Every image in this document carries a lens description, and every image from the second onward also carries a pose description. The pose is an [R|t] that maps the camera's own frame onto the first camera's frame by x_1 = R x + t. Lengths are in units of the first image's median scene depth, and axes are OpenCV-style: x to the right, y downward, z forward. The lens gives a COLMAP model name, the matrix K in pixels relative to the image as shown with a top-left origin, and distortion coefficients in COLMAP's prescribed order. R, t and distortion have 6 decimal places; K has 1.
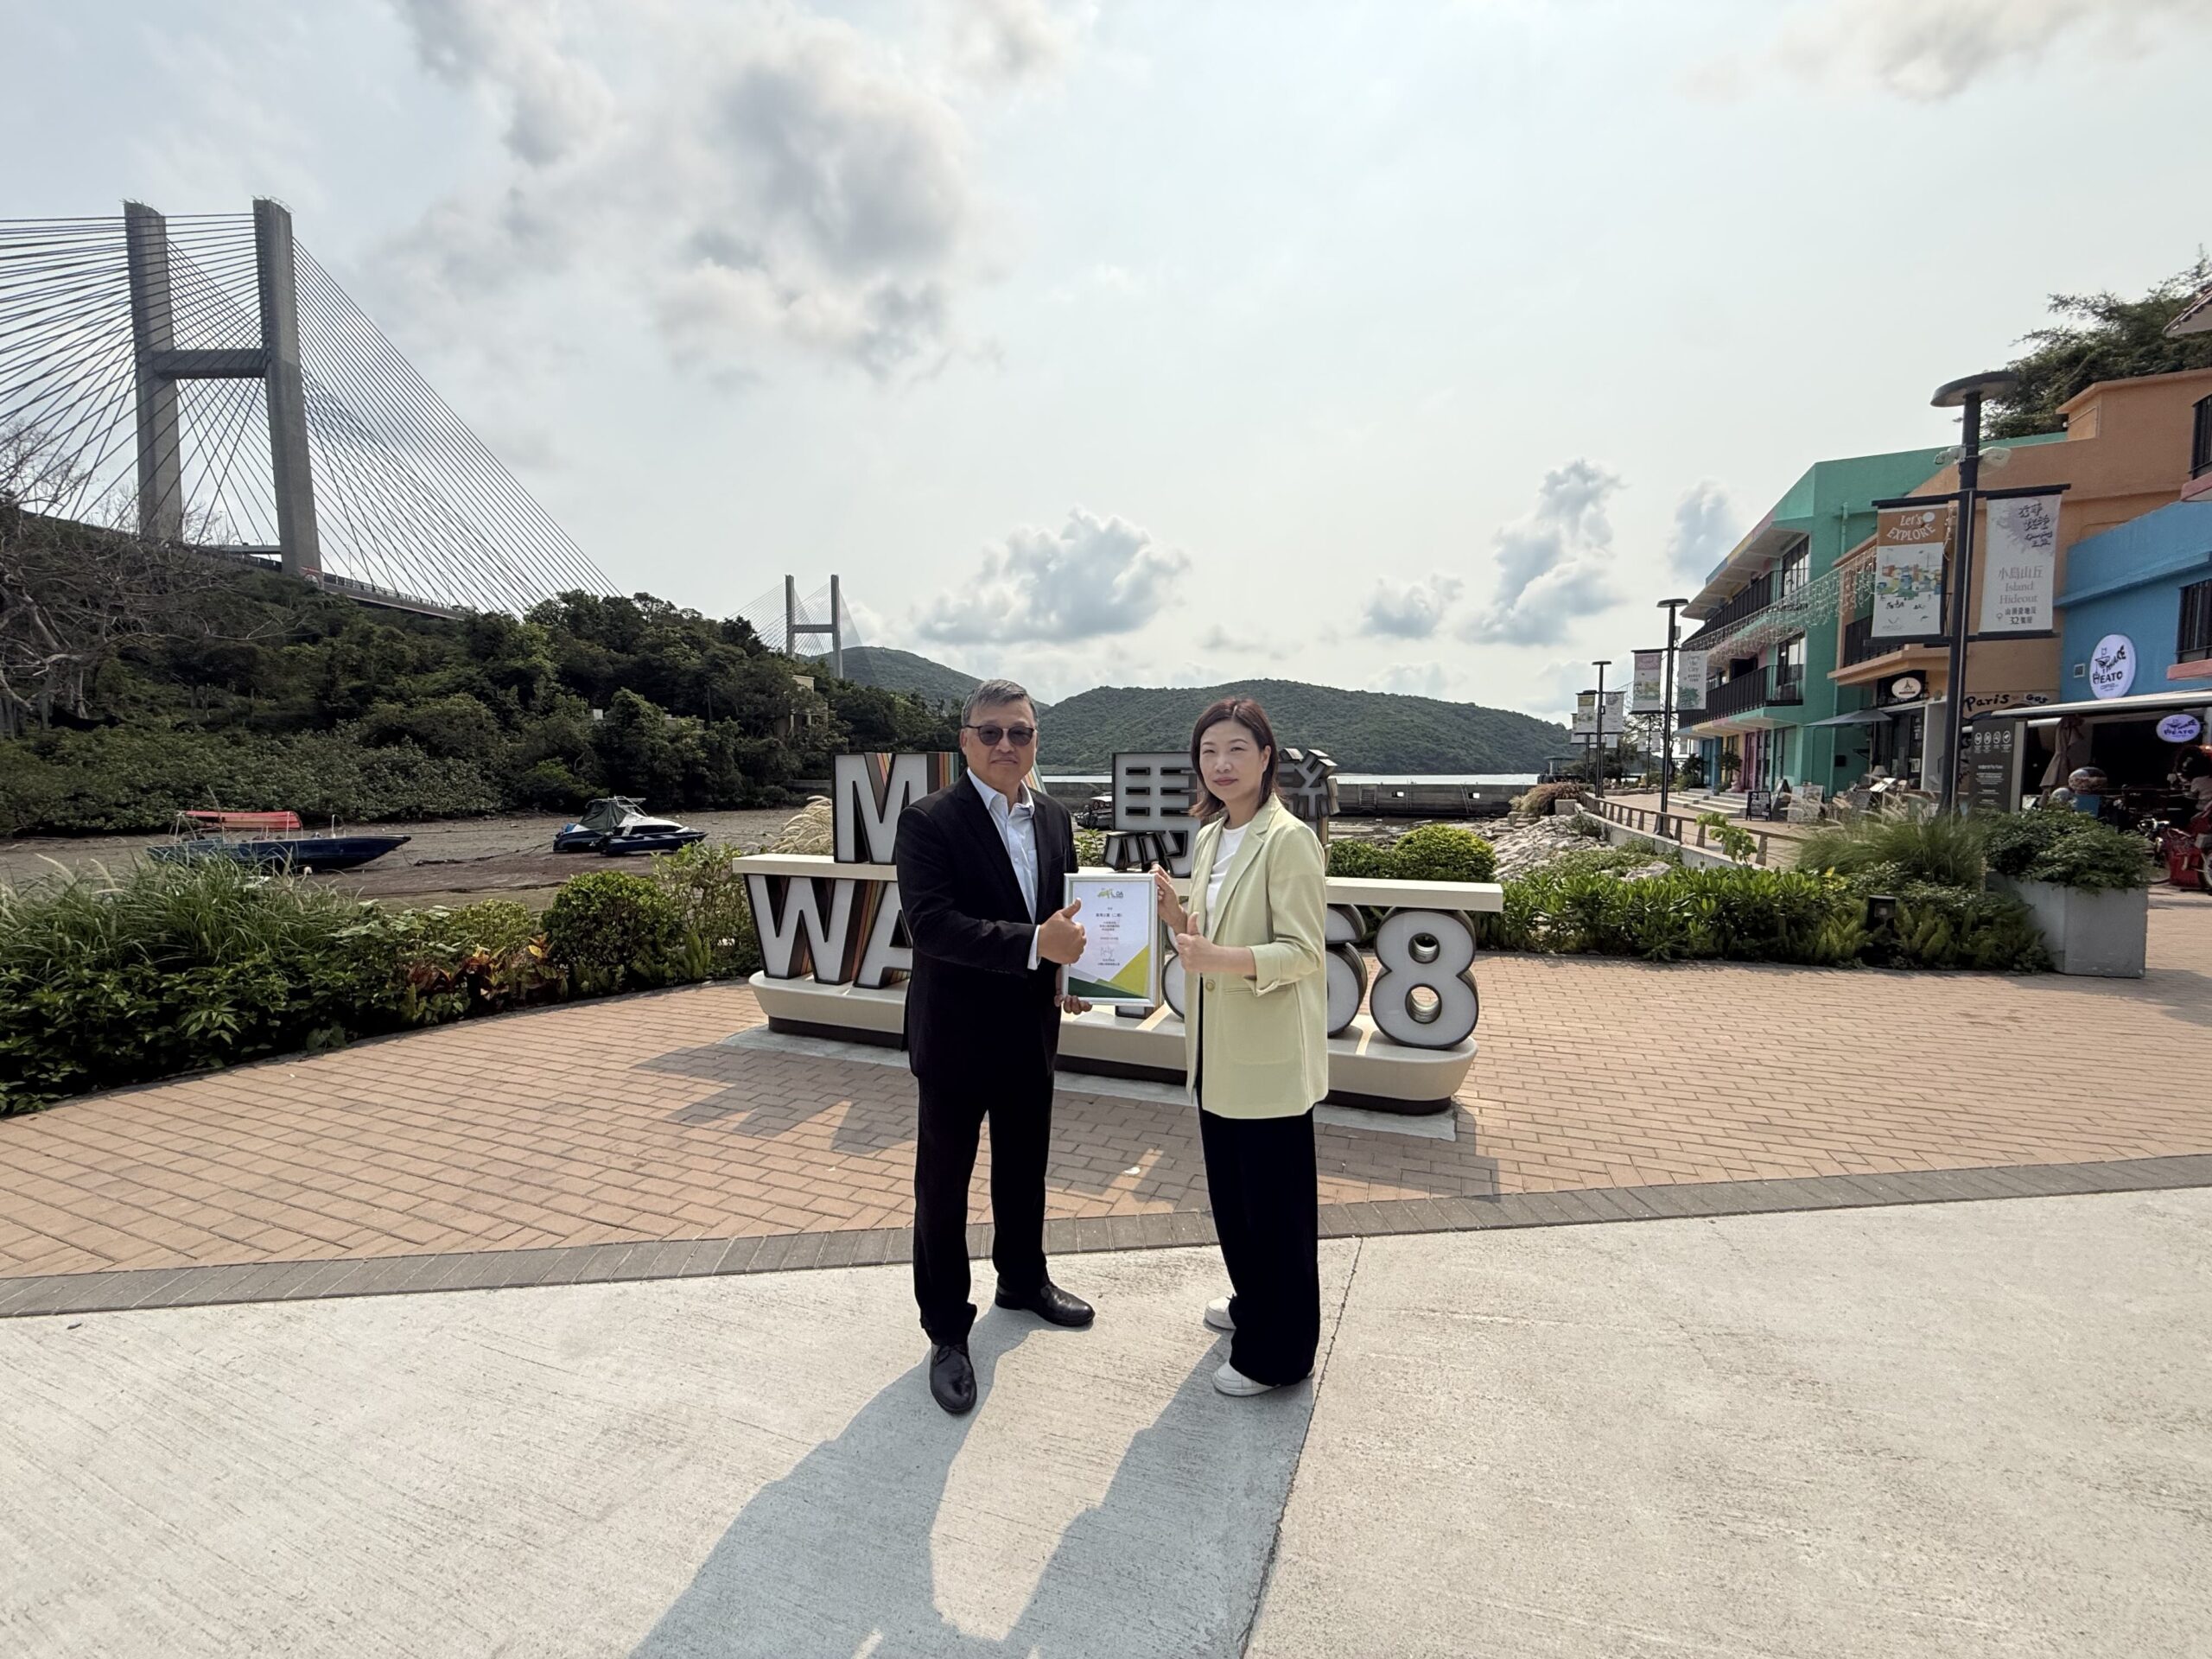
lens RADIAL K [[879.1, 0, 1103.4], [0, 879.1, 824.3], [0, 0, 1]] dist [0.000809, -0.000044]
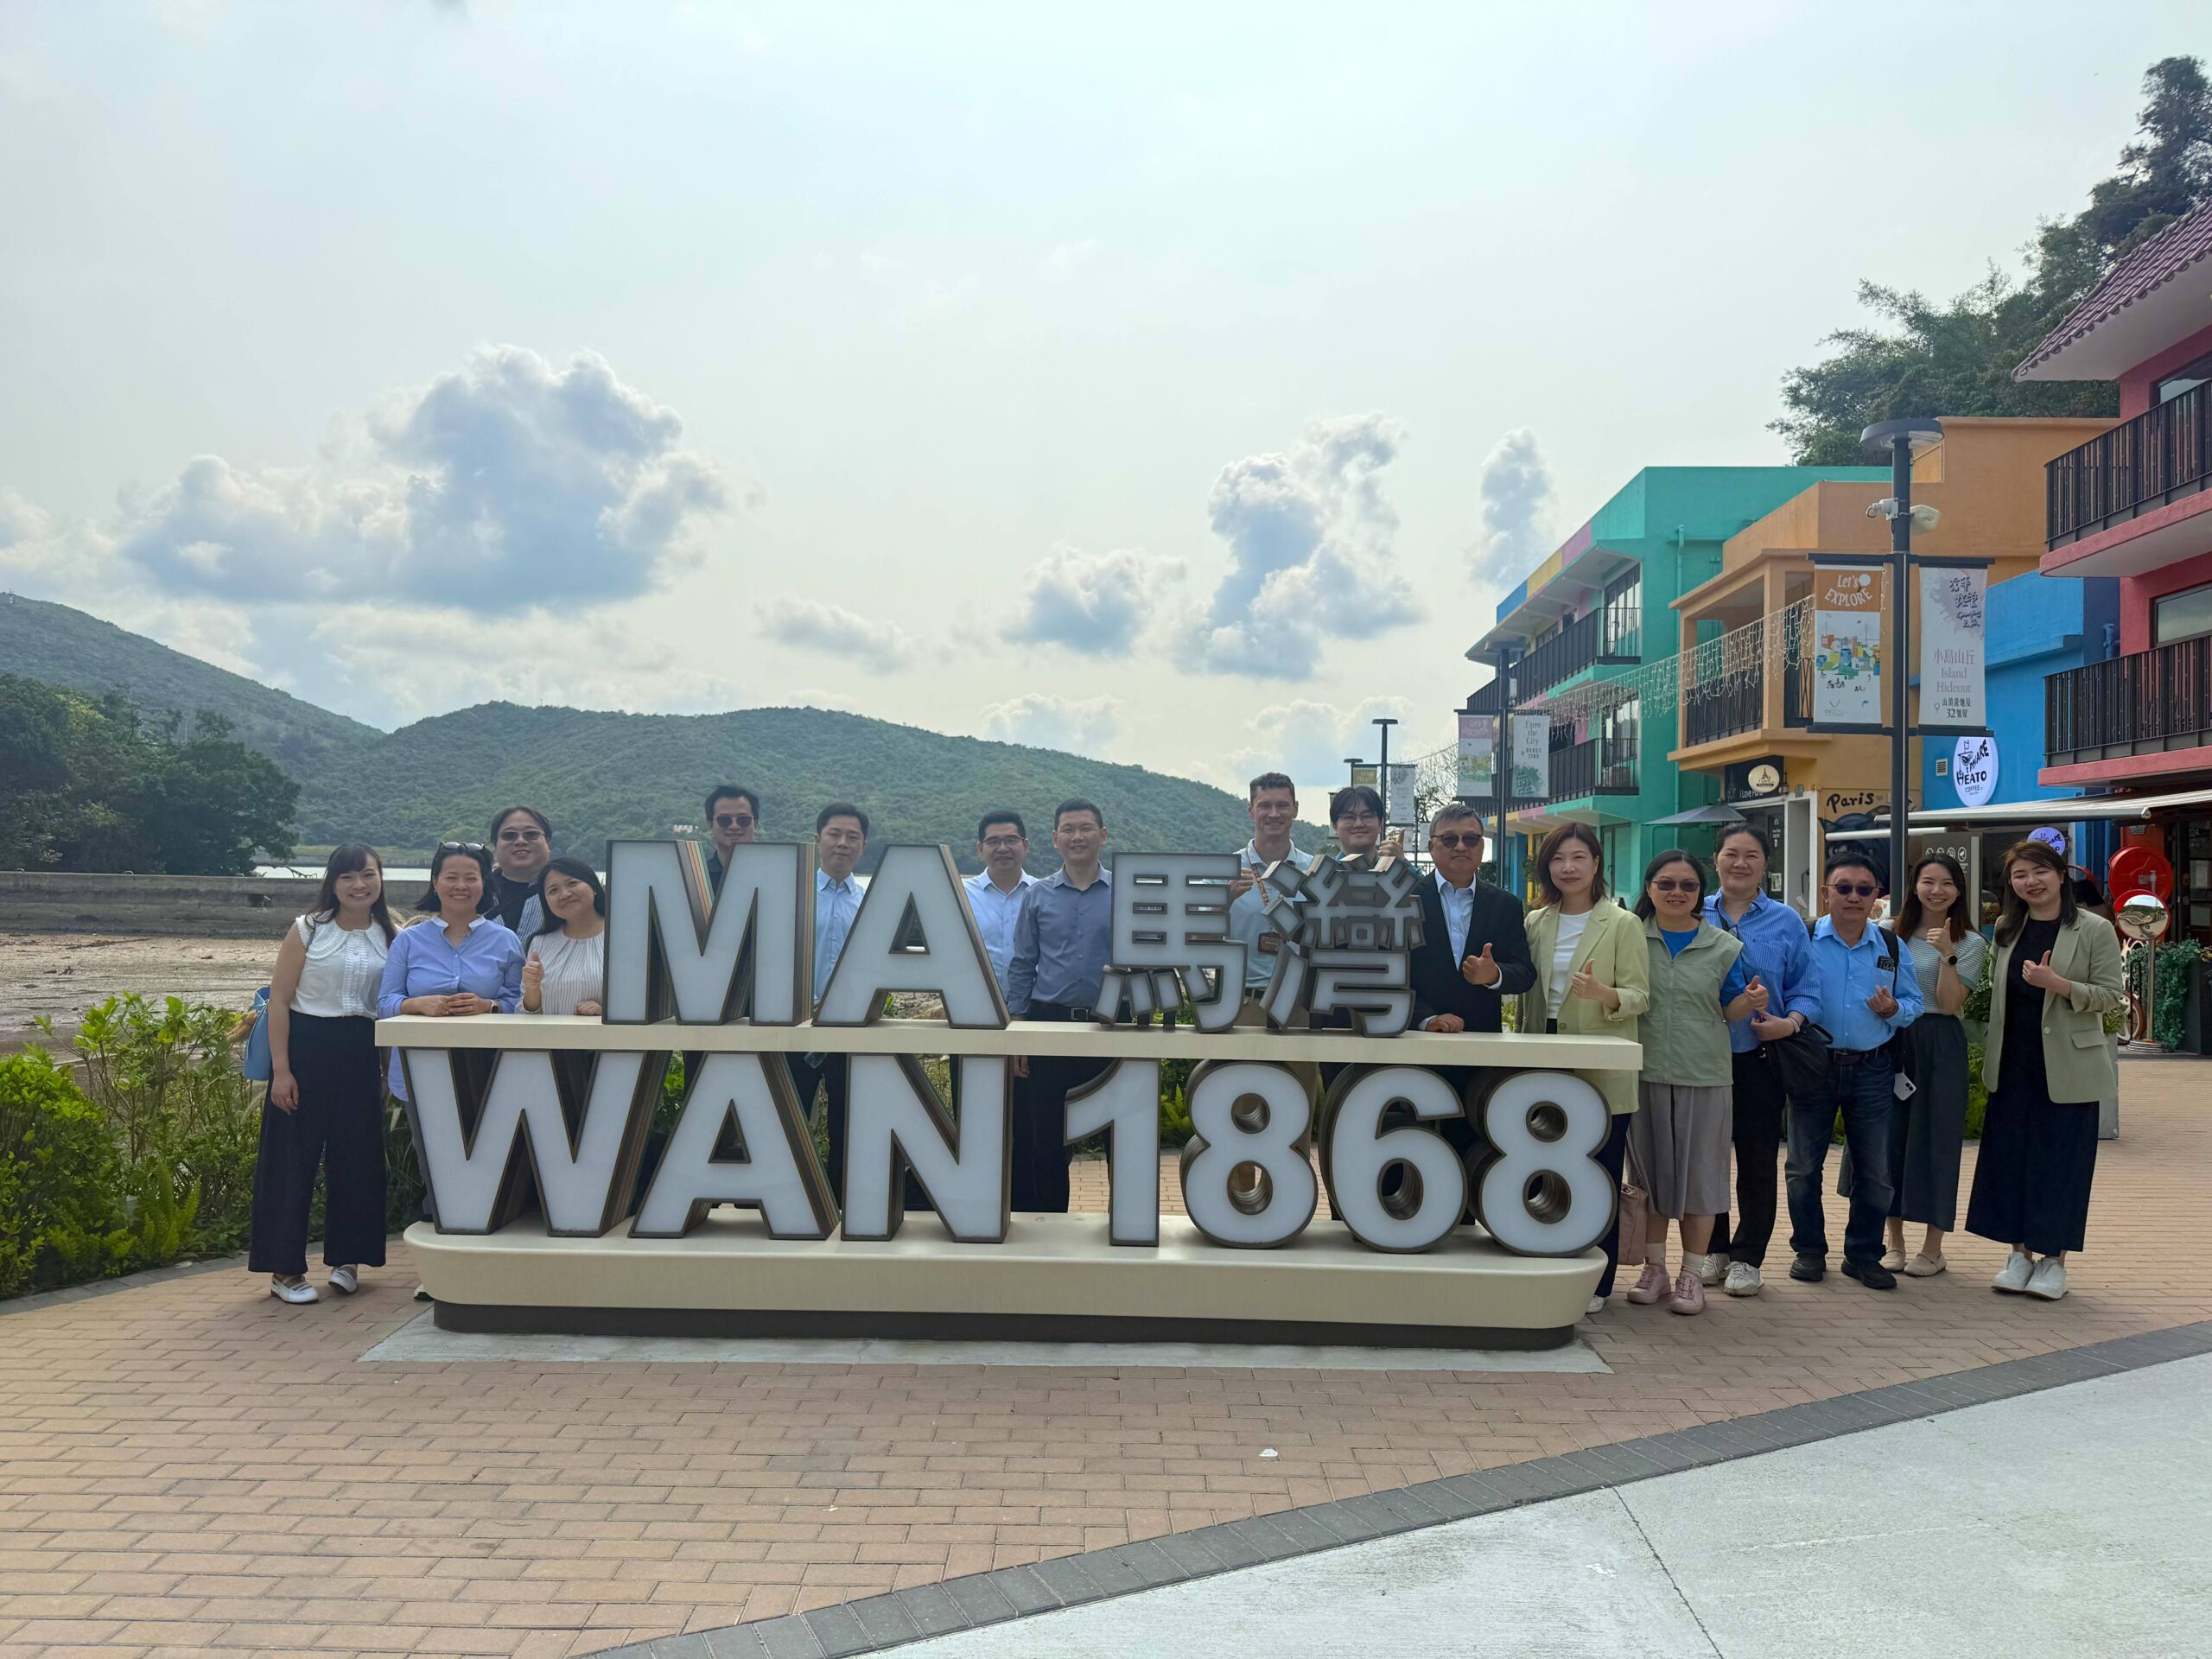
lens RADIAL K [[1547.5, 0, 1100.4], [0, 1547.5, 818.0], [0, 0, 1]] dist [0.081140, -0.125902]
pose [[0.931060, 0.032785, 0.363391, -0.244383], [0.000825, 0.995763, -0.091950, 0.001761], [-0.364866, 0.085911, 0.927088, -0.066427]]
